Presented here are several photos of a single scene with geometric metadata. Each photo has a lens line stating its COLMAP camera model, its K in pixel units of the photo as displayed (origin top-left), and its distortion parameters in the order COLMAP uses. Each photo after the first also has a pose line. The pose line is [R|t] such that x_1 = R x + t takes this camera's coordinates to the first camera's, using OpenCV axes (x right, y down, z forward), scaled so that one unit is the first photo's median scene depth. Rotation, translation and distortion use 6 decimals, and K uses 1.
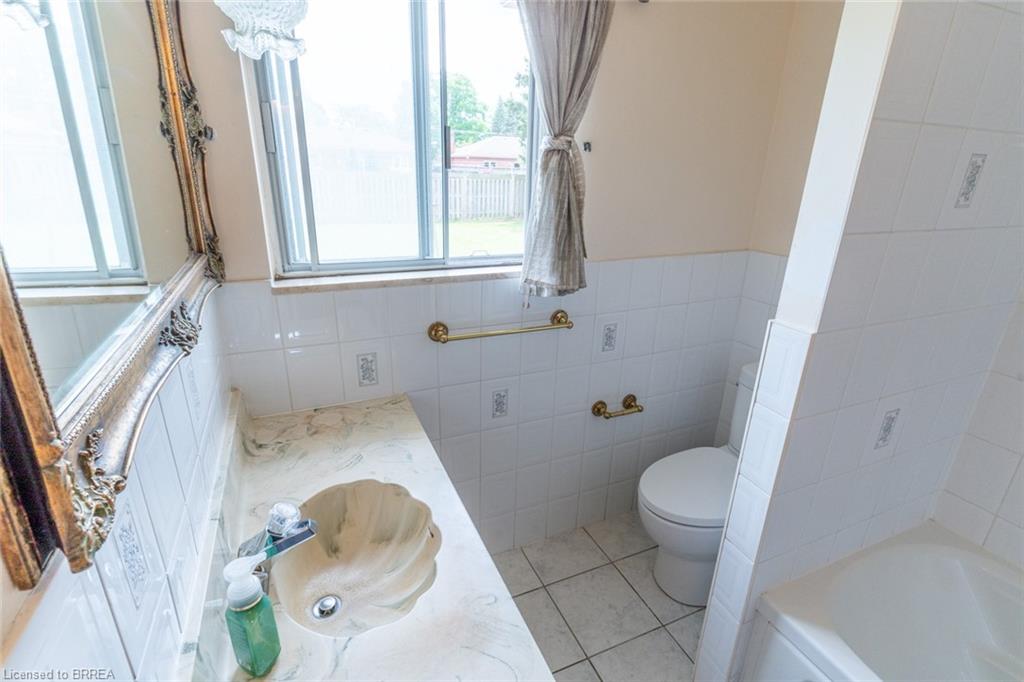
lens RADIAL K [[483.8, 0, 511.4], [0, 483.8, 340.8], [0, 0, 1]] dist [0.005383, 0.000656]
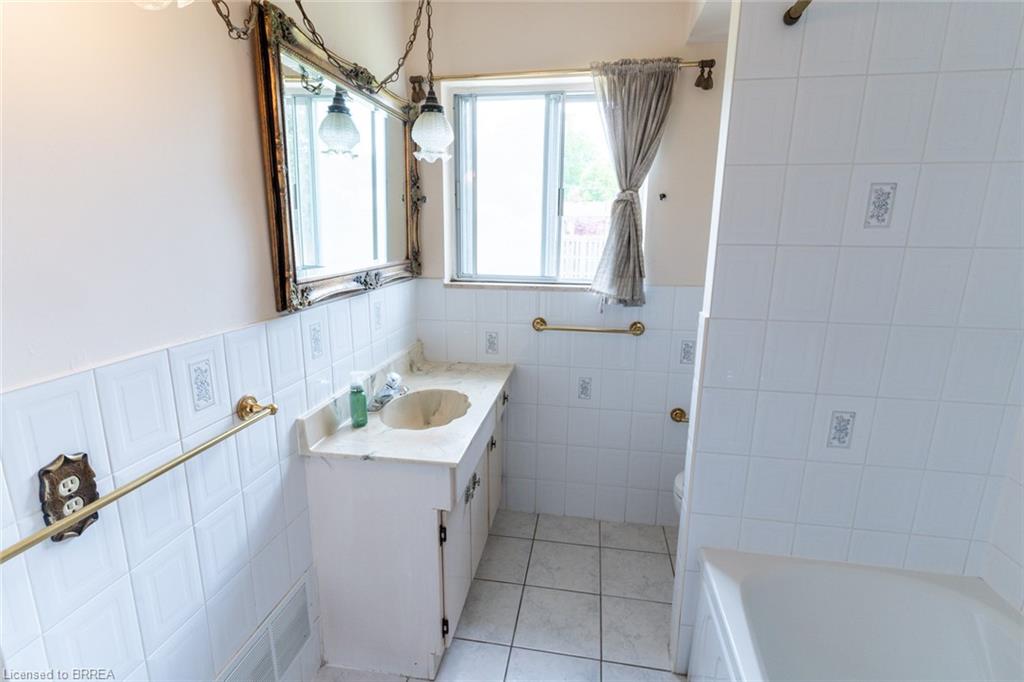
lens RADIAL K [[483.8, 0, 511.4], [0, 483.8, 340.8], [0, 0, 1]] dist [0.005383, 0.000656]
pose [[0.838181, 0.107752, -0.534642, 0.612603], [-0.174794, 0.981653, -0.076189, 0.169265], [0.516624, 0.157313, 0.841637, -0.283312]]
